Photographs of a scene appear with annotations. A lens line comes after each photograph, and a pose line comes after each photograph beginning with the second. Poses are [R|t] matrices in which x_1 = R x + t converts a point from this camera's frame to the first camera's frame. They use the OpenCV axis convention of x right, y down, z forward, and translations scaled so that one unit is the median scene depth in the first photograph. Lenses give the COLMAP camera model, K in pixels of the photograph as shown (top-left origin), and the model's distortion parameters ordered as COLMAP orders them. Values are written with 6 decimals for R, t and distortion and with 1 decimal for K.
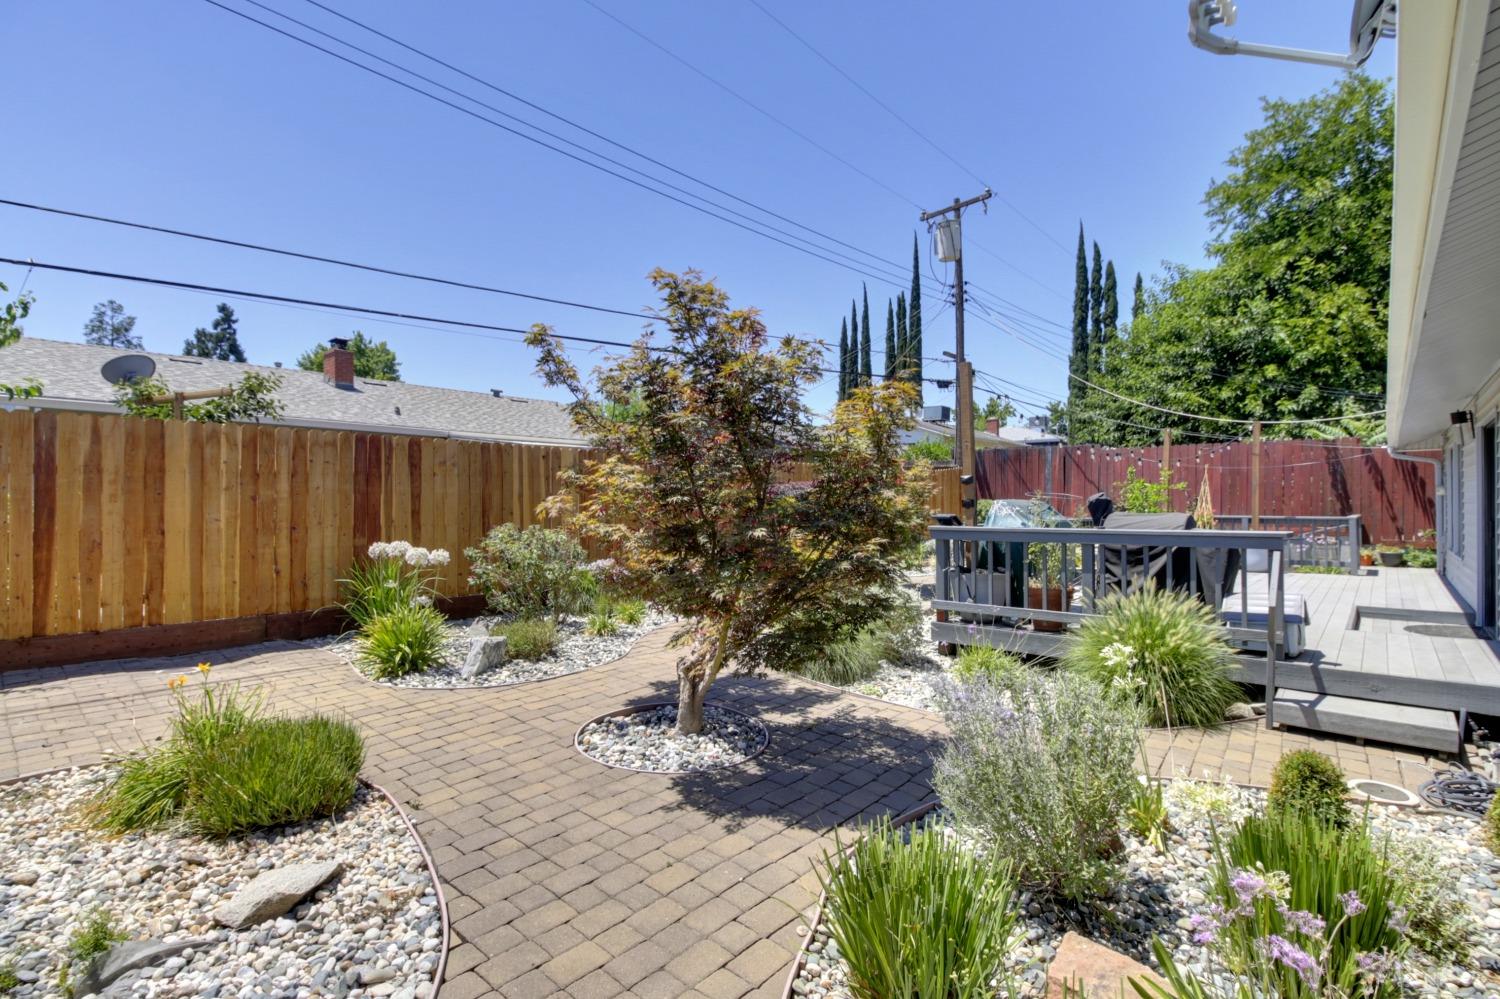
lens RADIAL K [[702.8, 0, 754.9], [0, 702.8, 501.5], [0, 0, 1]] dist [0.003312, -0.000467]
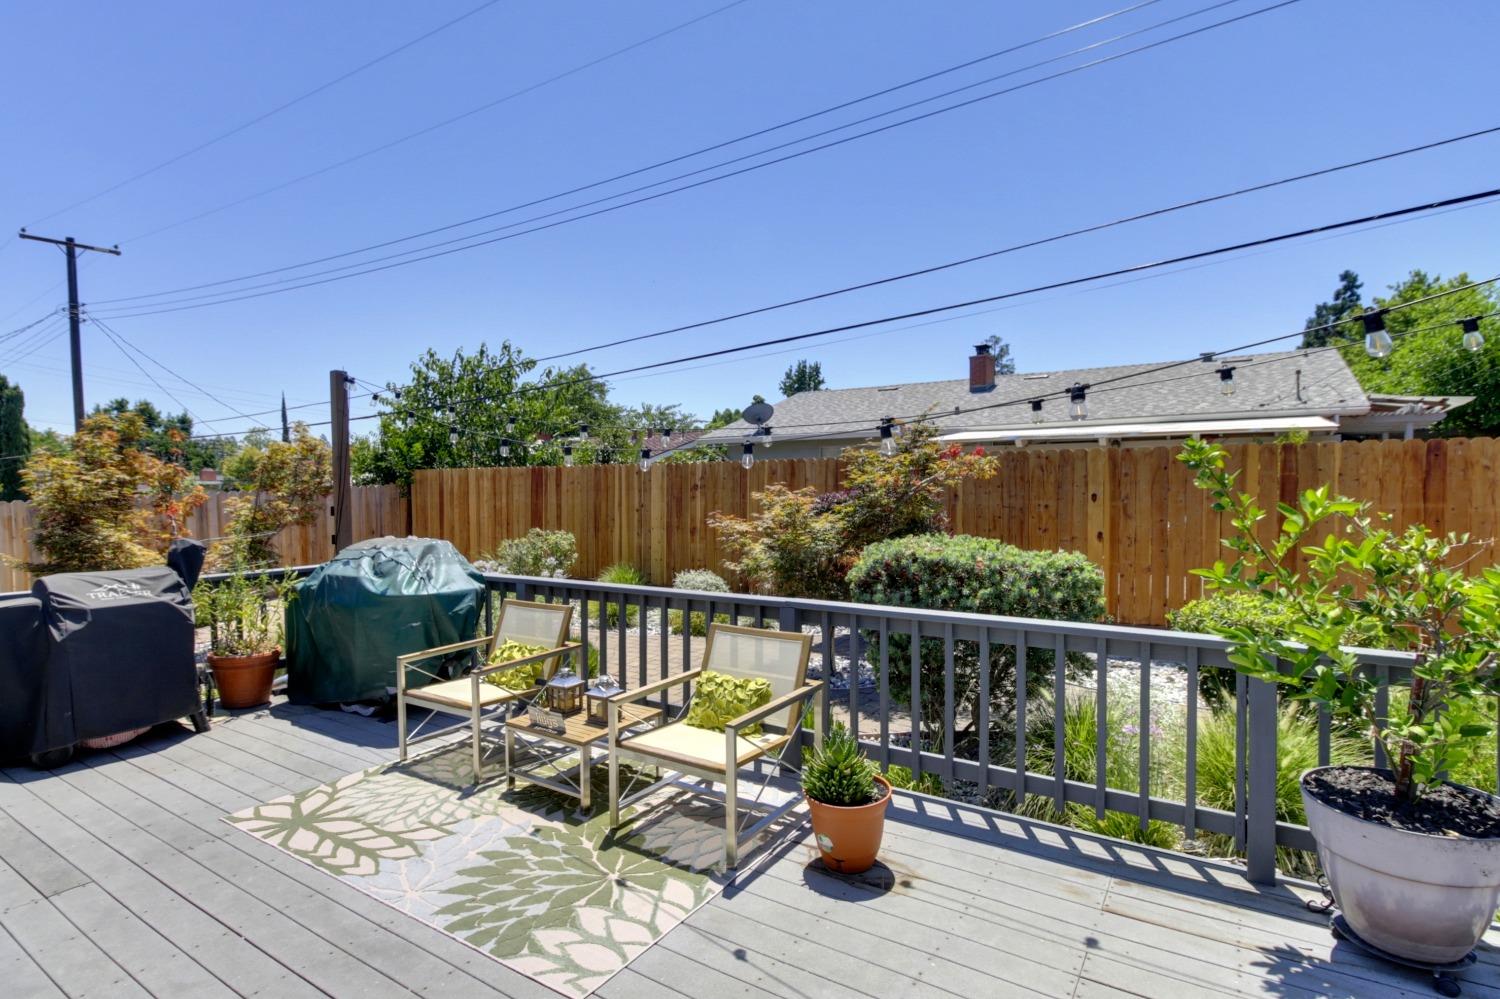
lens RADIAL K [[732.7, 0, 800.8], [0, 732.7, 503.8], [0, 0, 1]] dist [0.004049, -0.001207]
pose [[0.186173, 0.025854, -0.982177, 0.436939], [0.010446, 0.999545, 0.028291, -0.020106], [0.982461, -0.015527, 0.185819, 0.475003]]
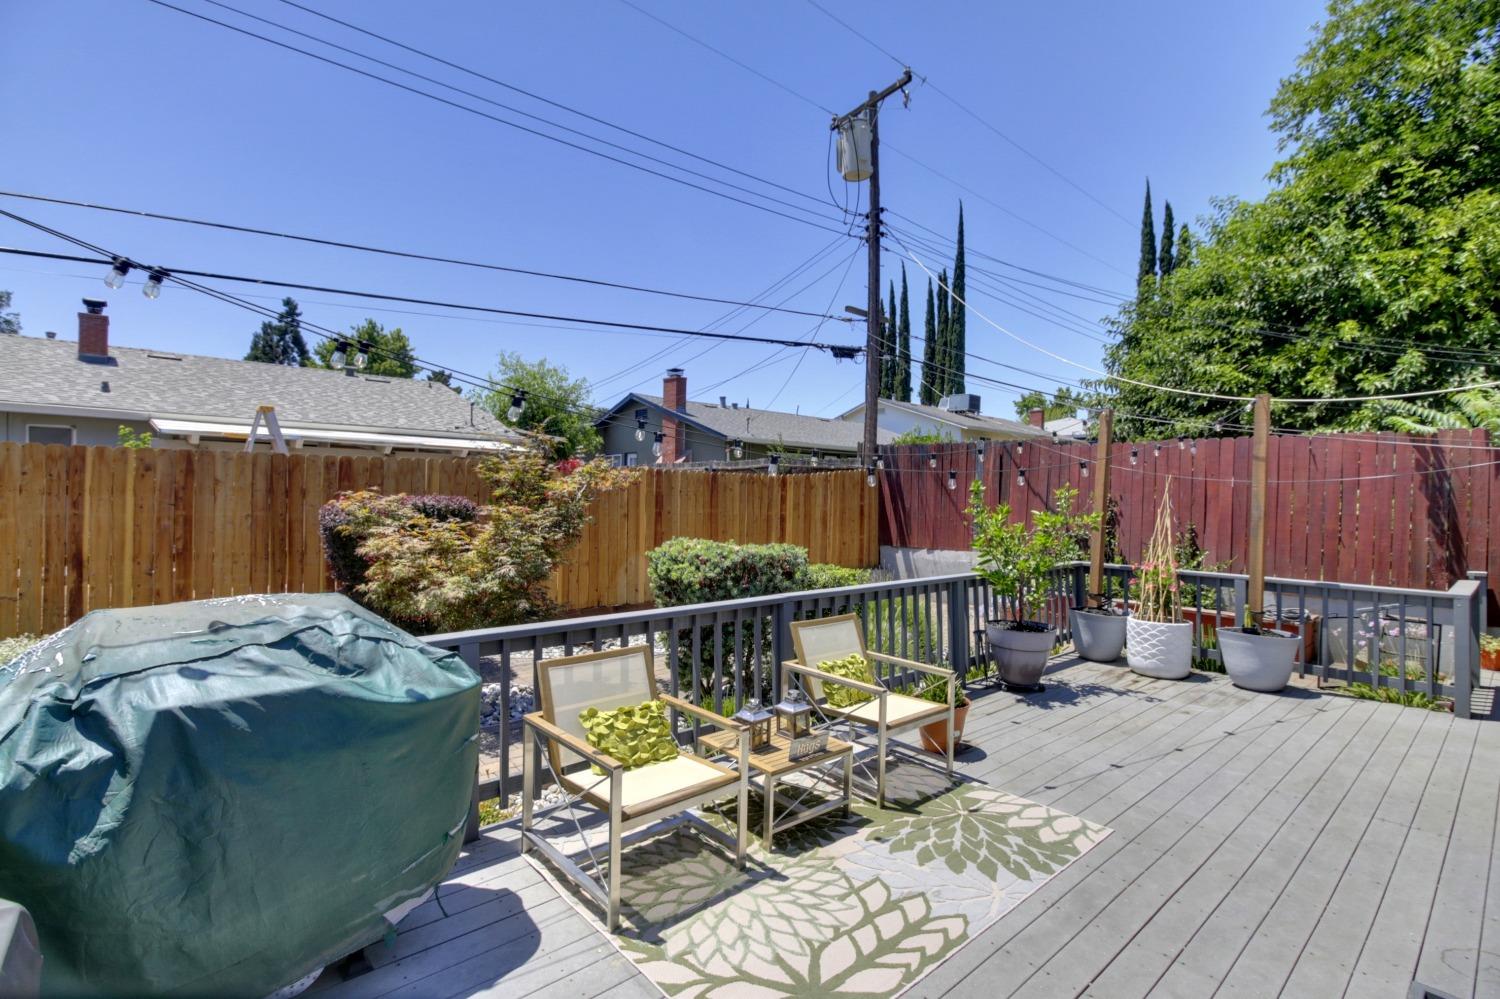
lens RADIAL K [[695.3, 0, 747.2], [0, 695.3, 495.9], [0, 0, 1]] dist [0.009701, -0.008521]
pose [[0.992967, 0.018593, -0.116924, 0.240820], [-0.018189, 0.999824, 0.004528, -0.021322], [0.116987, -0.002369, 0.993131, 0.271504]]
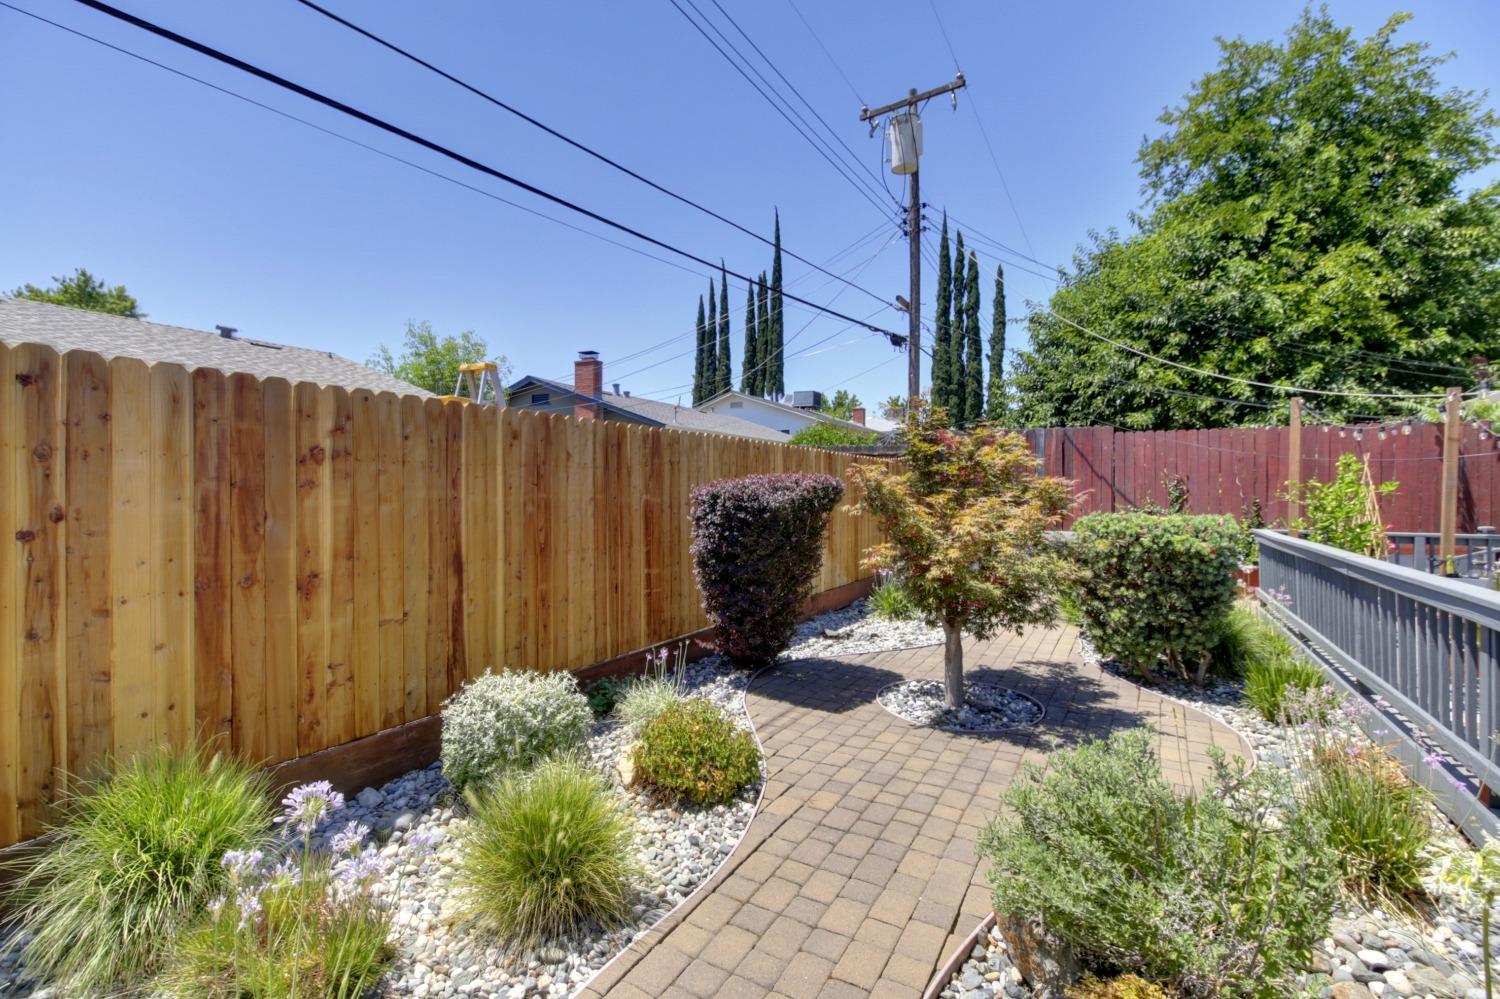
lens RADIAL K [[694.7, 0, 744.7], [0, 694.7, 492.8], [0, 0, 1]] dist [0.023054, -0.018843]
pose [[0.977980, 0.004720, 0.208644, -0.034113], [-0.005366, 0.999982, 0.002534, -0.009466], [-0.208628, -0.003598, 0.977988, 0.307660]]
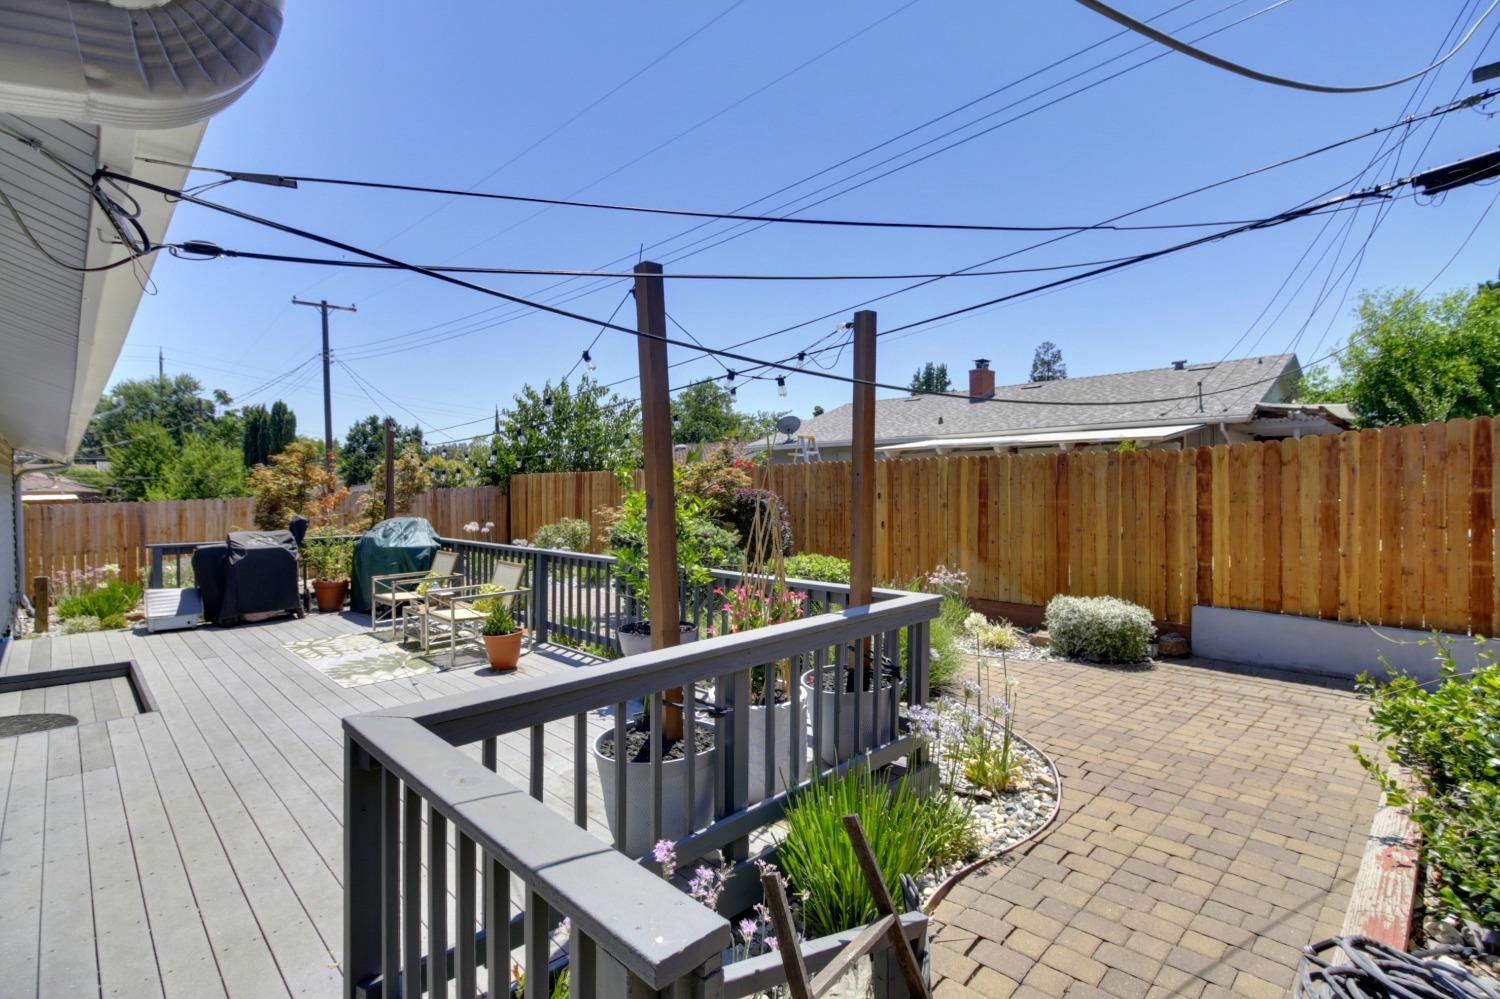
lens RADIAL K [[710.7, 0, 764.8], [0, 710.7, 491.7], [0, 0, 1]] dist [0.001605, -0.000056]
pose [[-0.054432, 0.009657, -0.998471, 0.589832], [0.010786, 0.999901, 0.009082, -0.019227], [0.998459, -0.010275, -0.054531, 0.640293]]
